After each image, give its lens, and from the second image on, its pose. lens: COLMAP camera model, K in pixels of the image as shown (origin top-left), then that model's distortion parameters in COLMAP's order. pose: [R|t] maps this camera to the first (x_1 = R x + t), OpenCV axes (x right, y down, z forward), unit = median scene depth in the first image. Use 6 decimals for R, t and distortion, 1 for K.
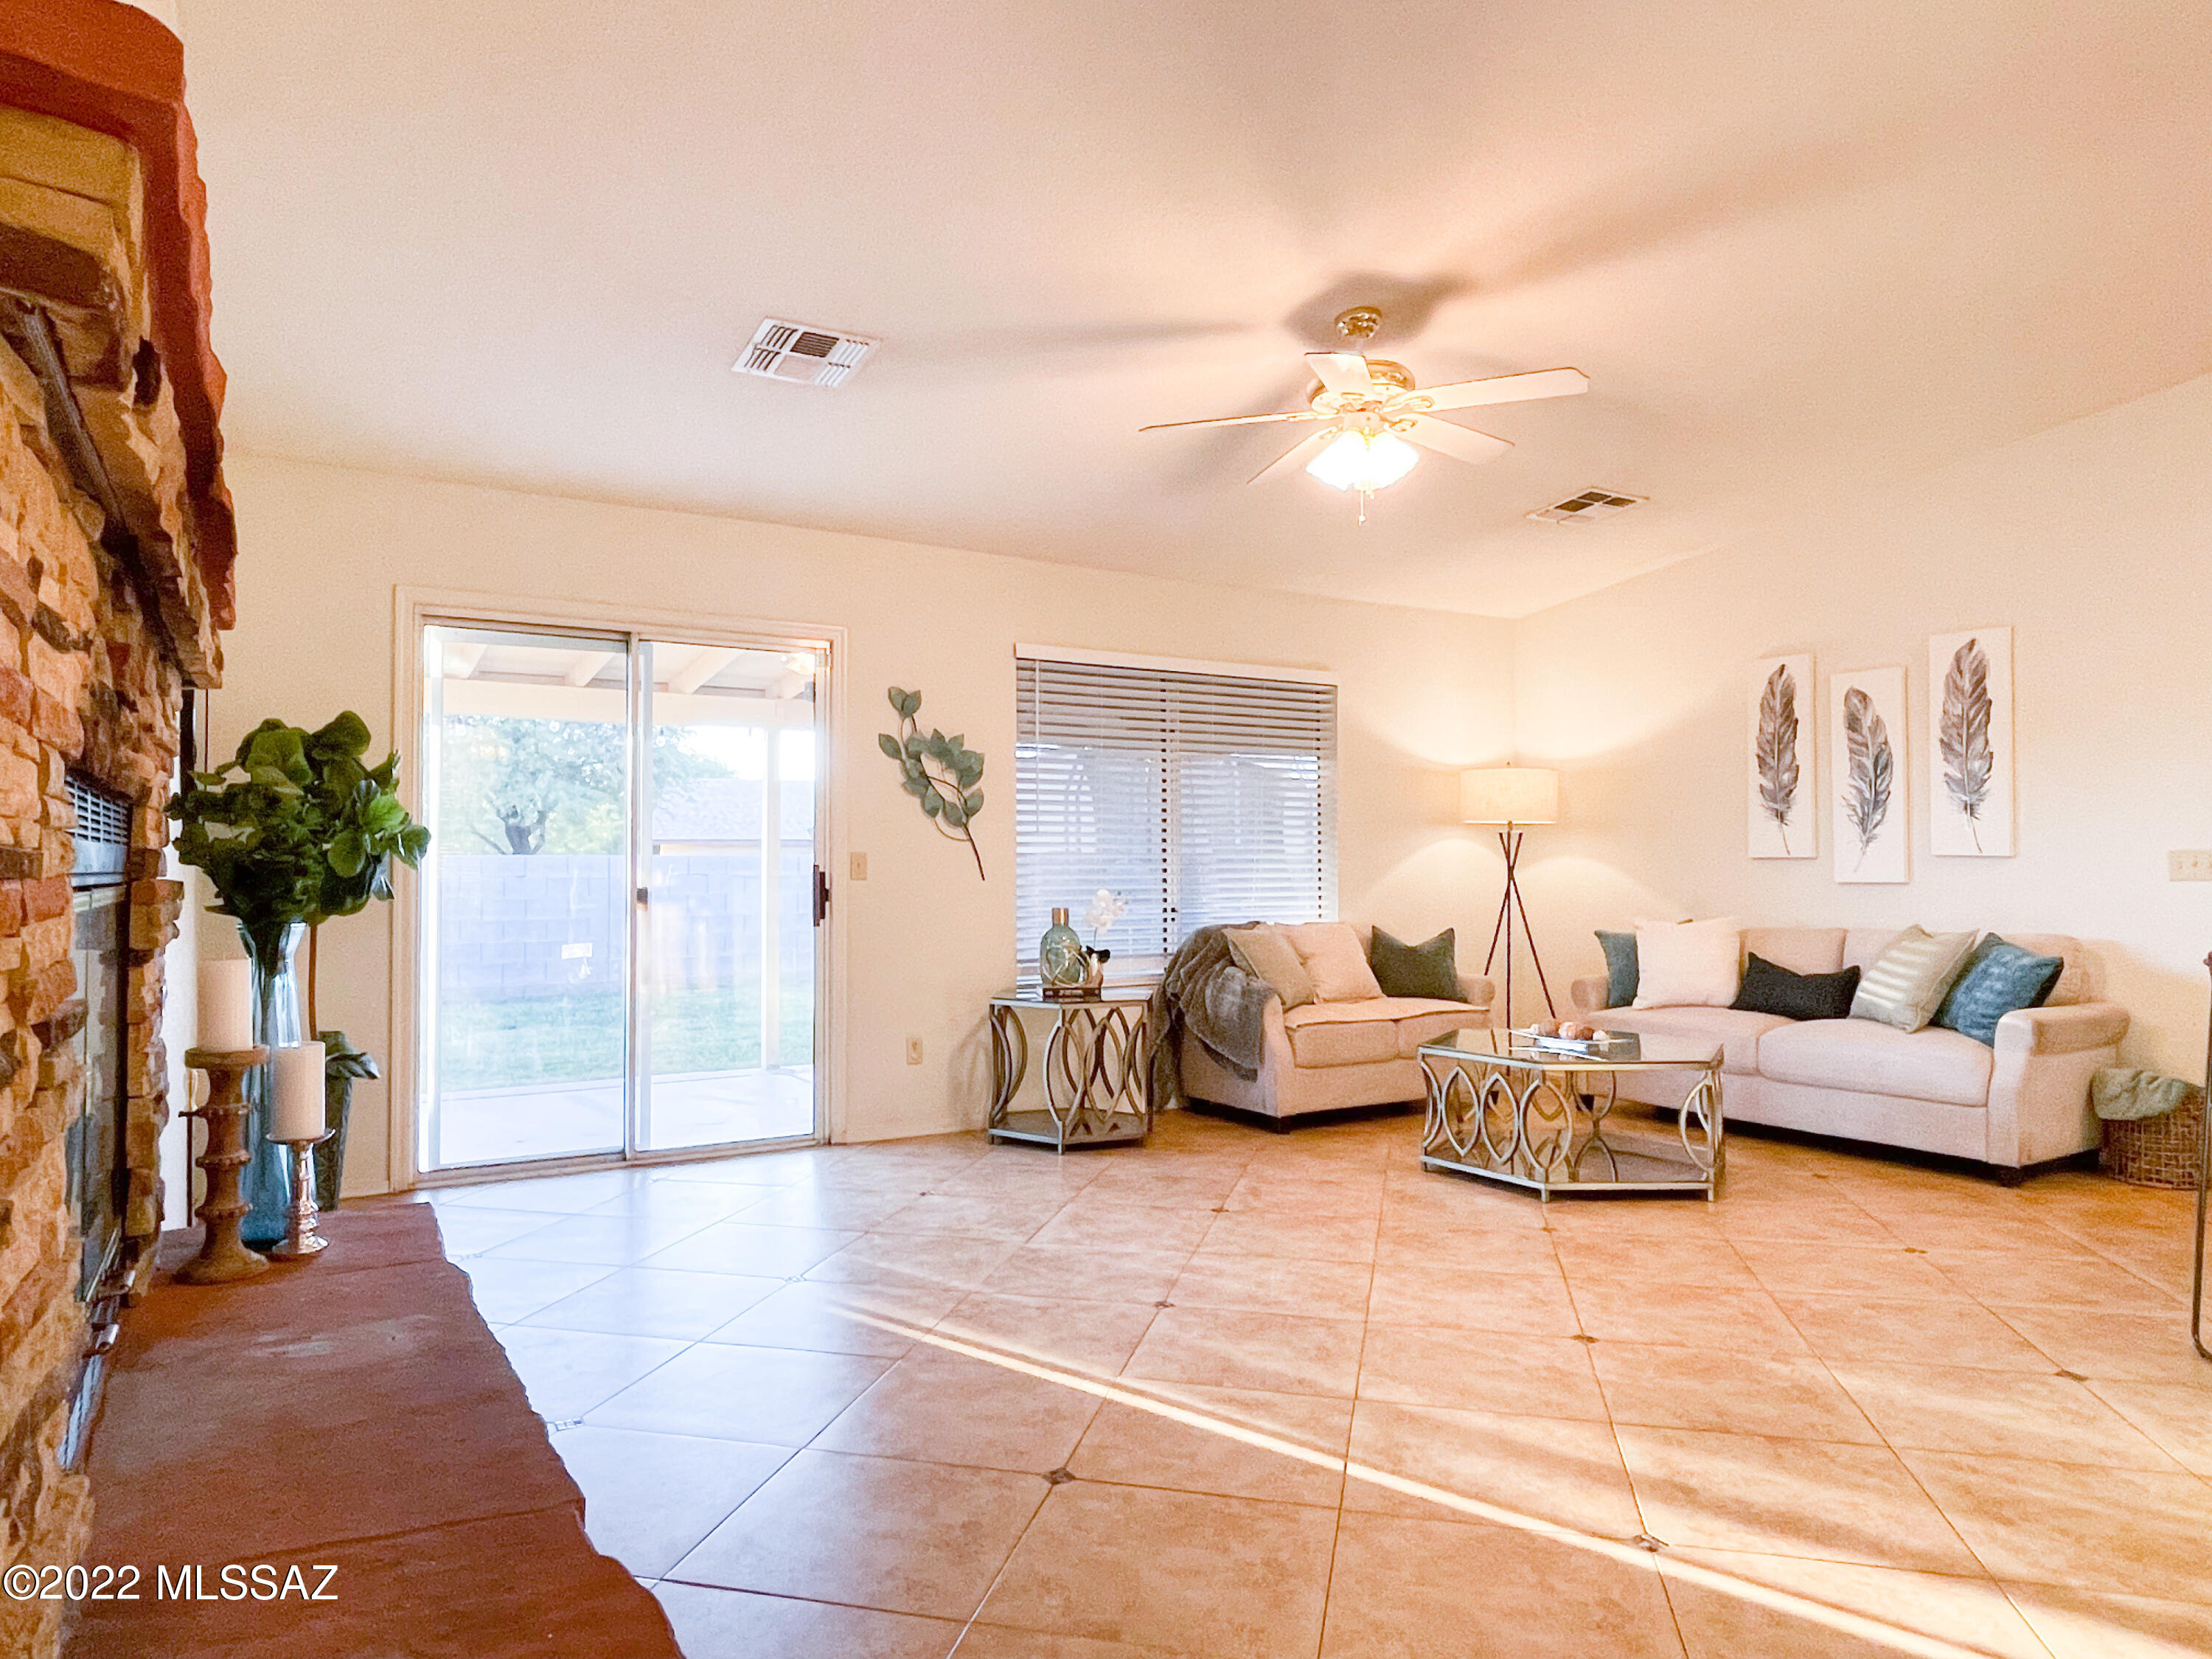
lens RADIAL K [[1446.1, 0, 1106.0], [0, 1446.1, 829.5], [0, 0, 1]] dist [0.044002, -0.001891]
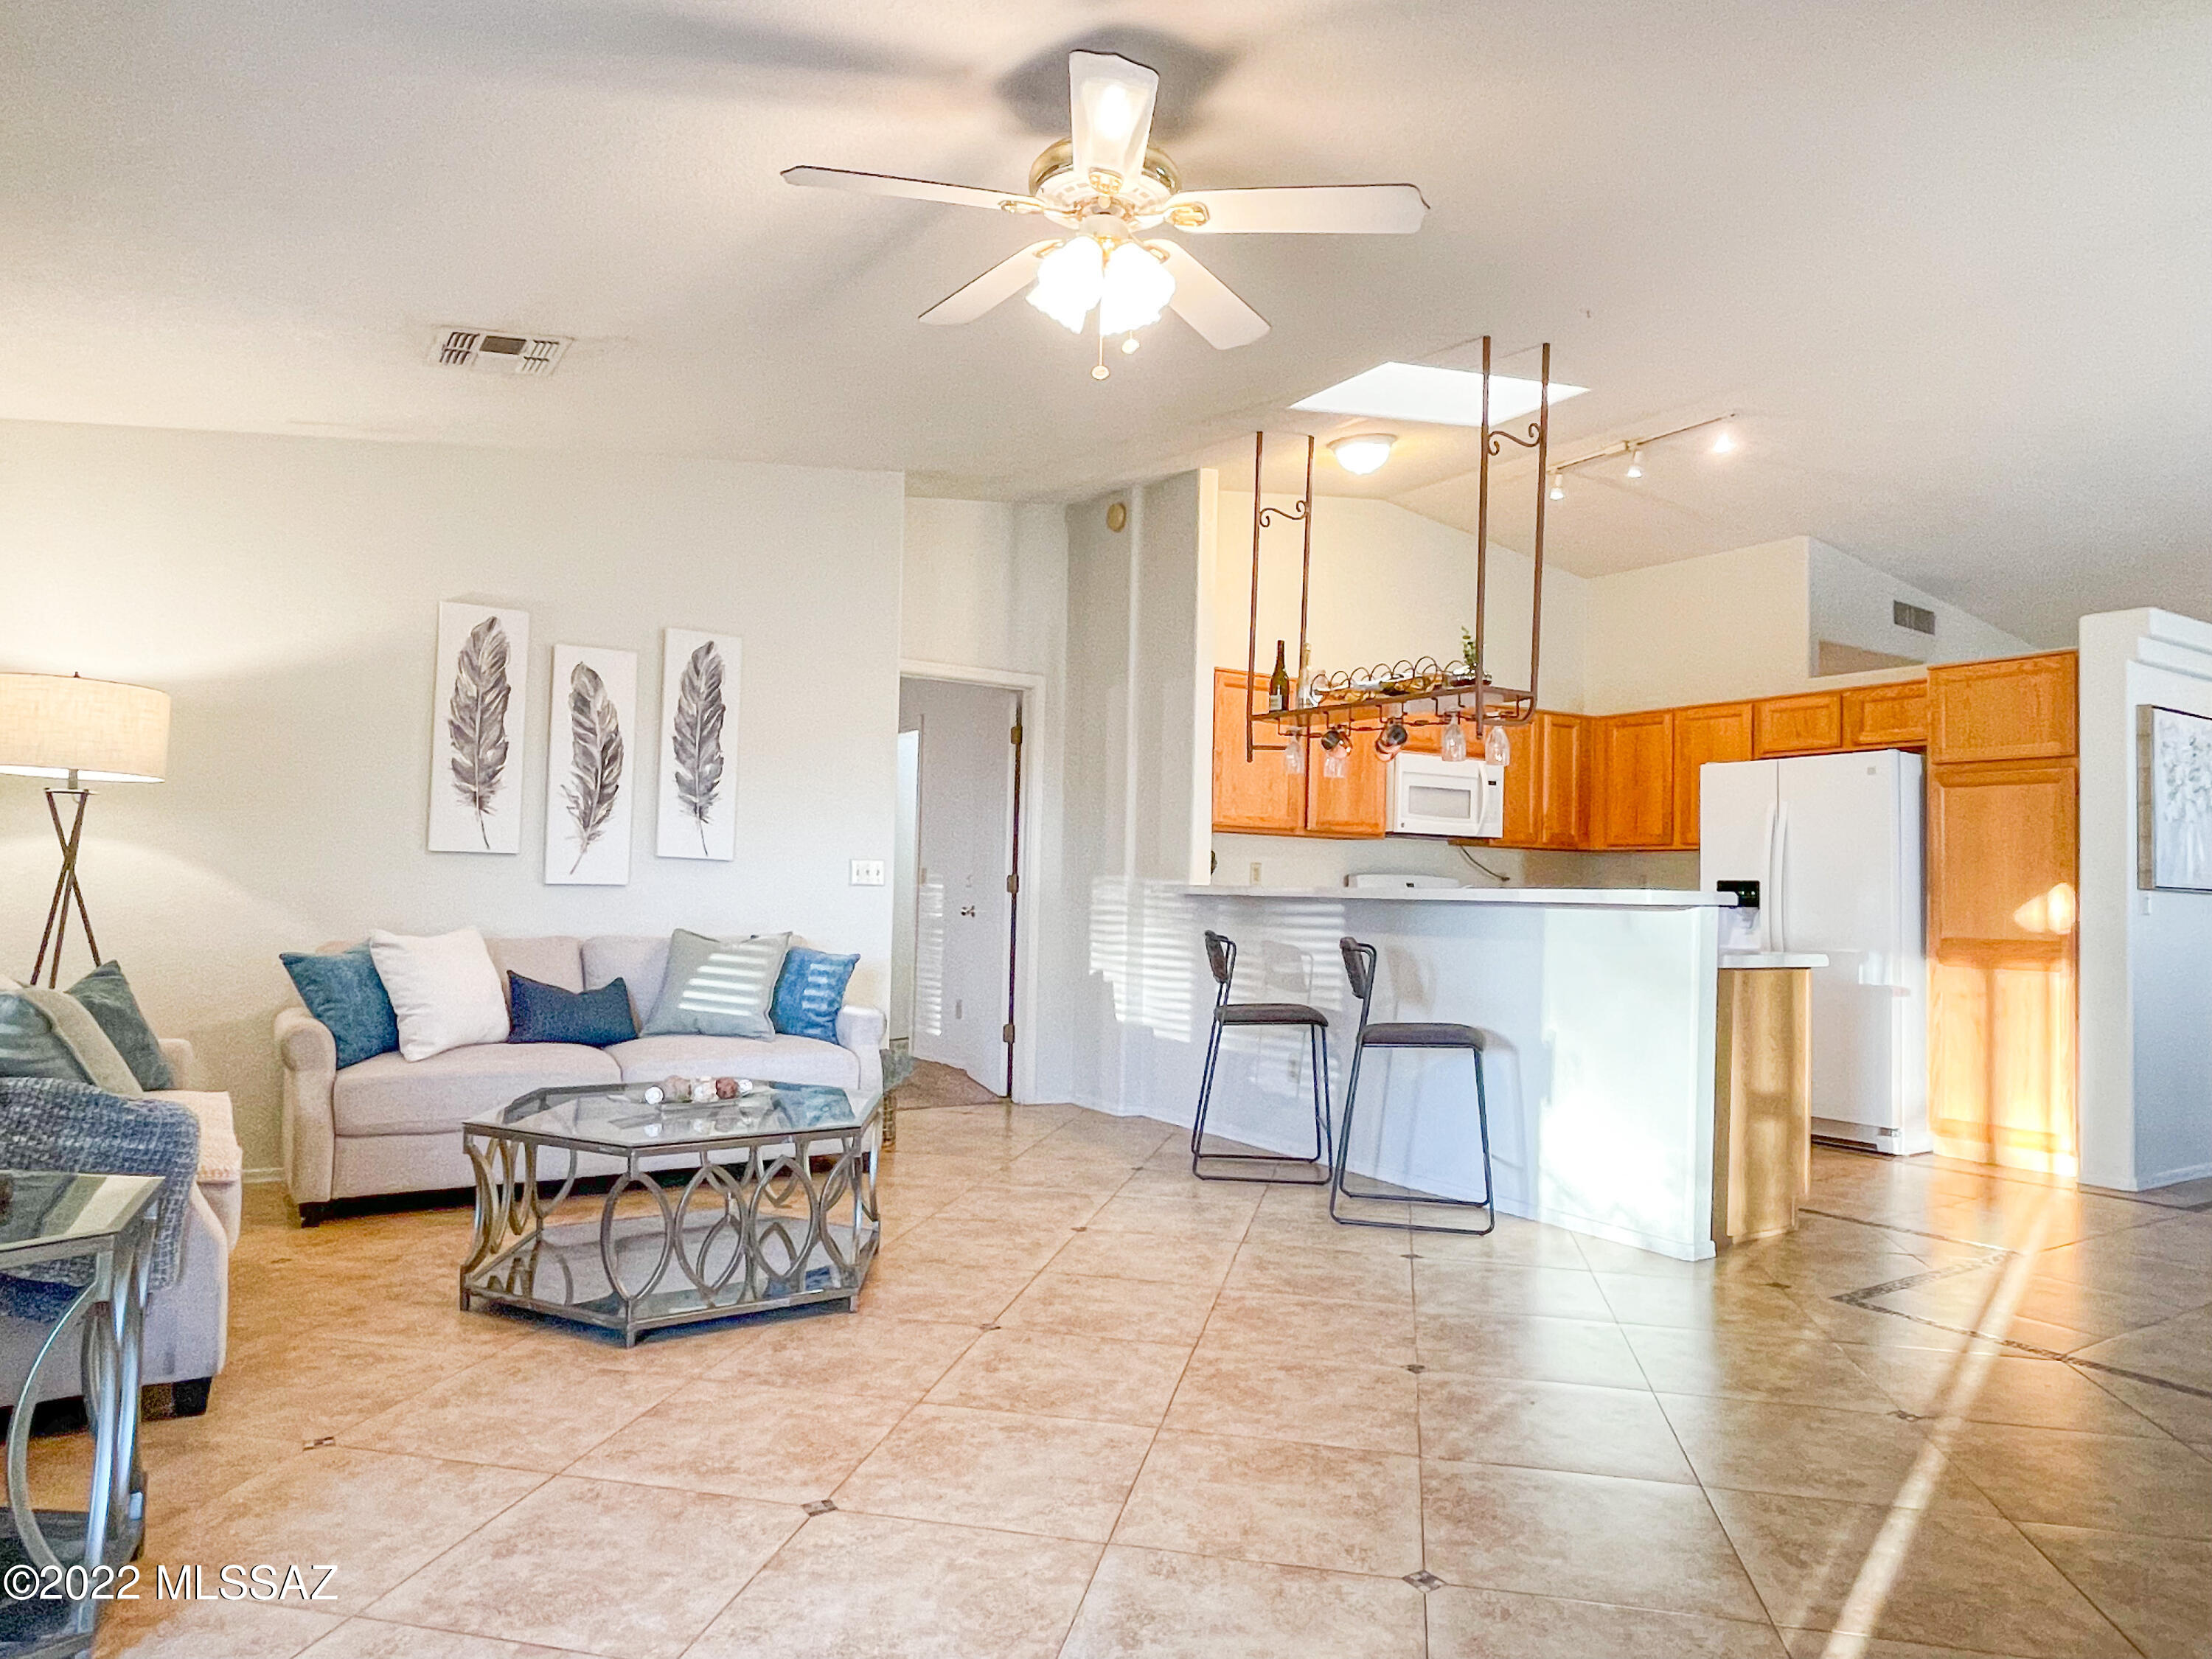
lens RADIAL K [[1392.1, 0, 1103.4], [0, 1392.1, 862.4], [0, 0, 1]] dist [0.007834, 0.001836]
pose [[-0.030918, 0.012927, 0.999438, -0.351106], [-0.053436, 0.998465, -0.014568, 0.018965], [-0.998093, -0.053856, -0.030180, 0.724545]]
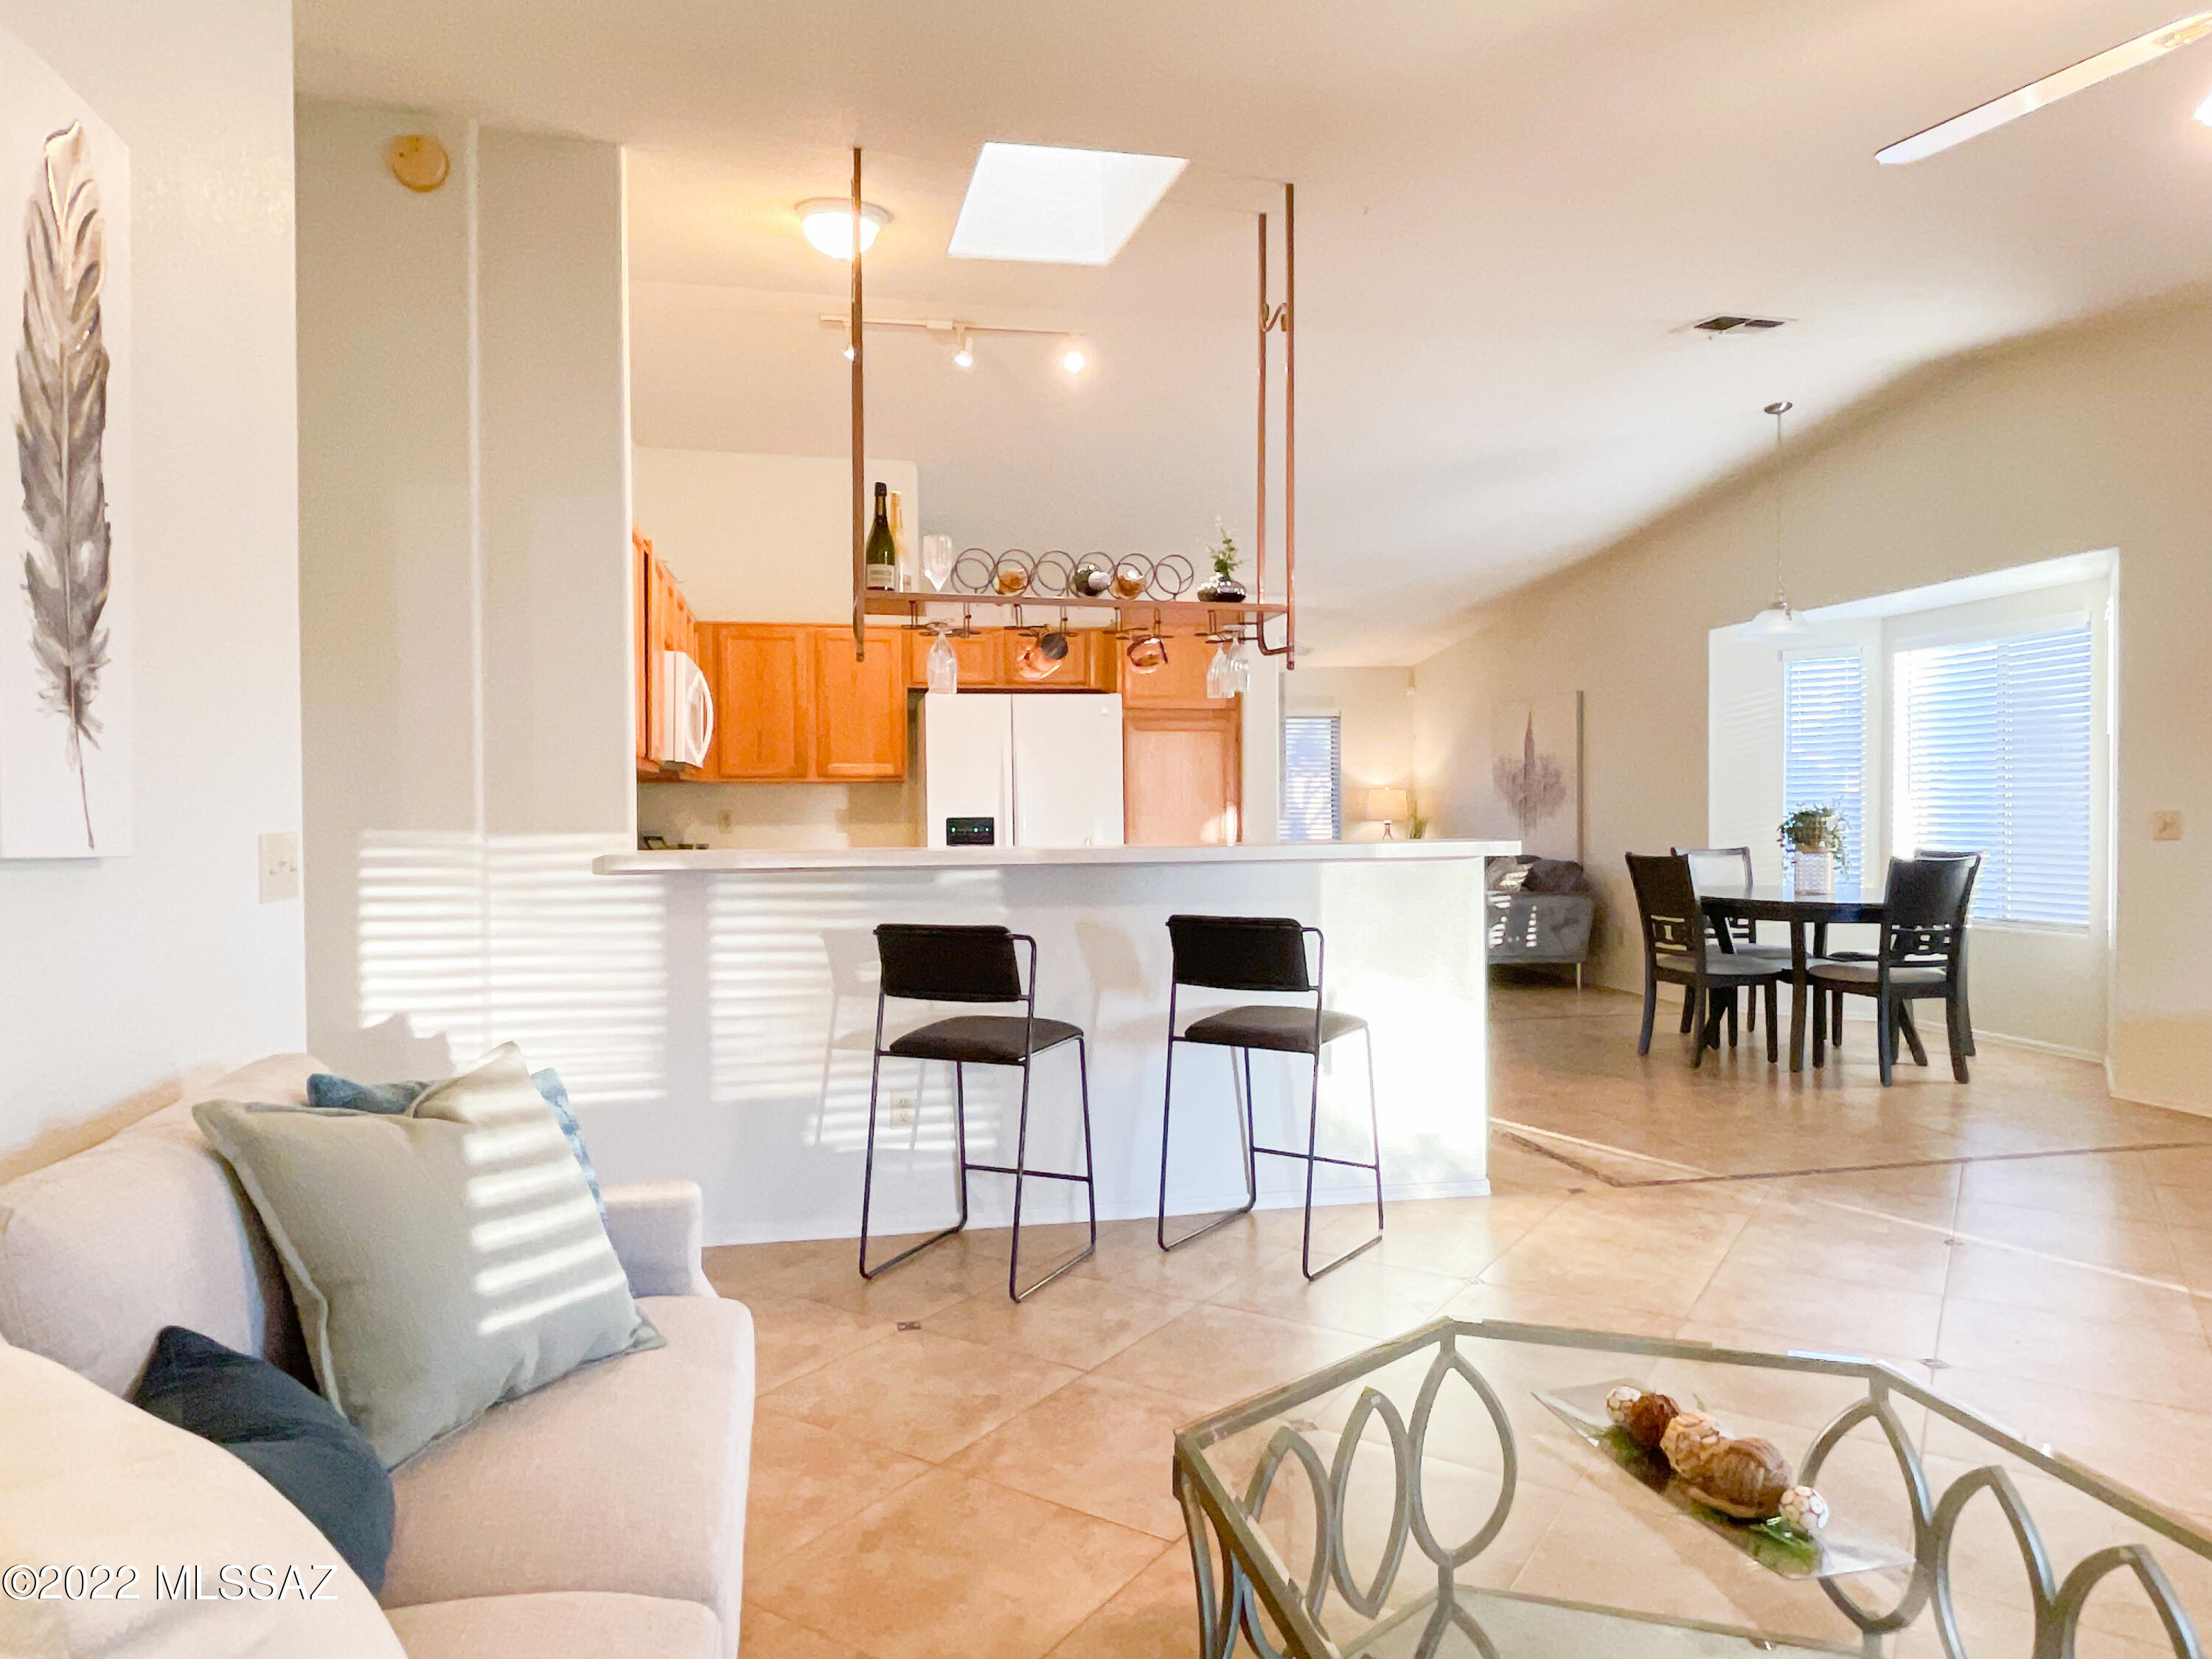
lens RADIAL K [[1365.9, 0, 1104.5], [0, 1365.9, 877.1], [0, 0, 1]] dist [-0.000630, -0.000454]
pose [[-0.937271, -0.011062, 0.348427, 0.285226], [-0.004309, 0.999788, 0.020149, 0.014951], [-0.348576, 0.017384, -0.937119, 1.143702]]
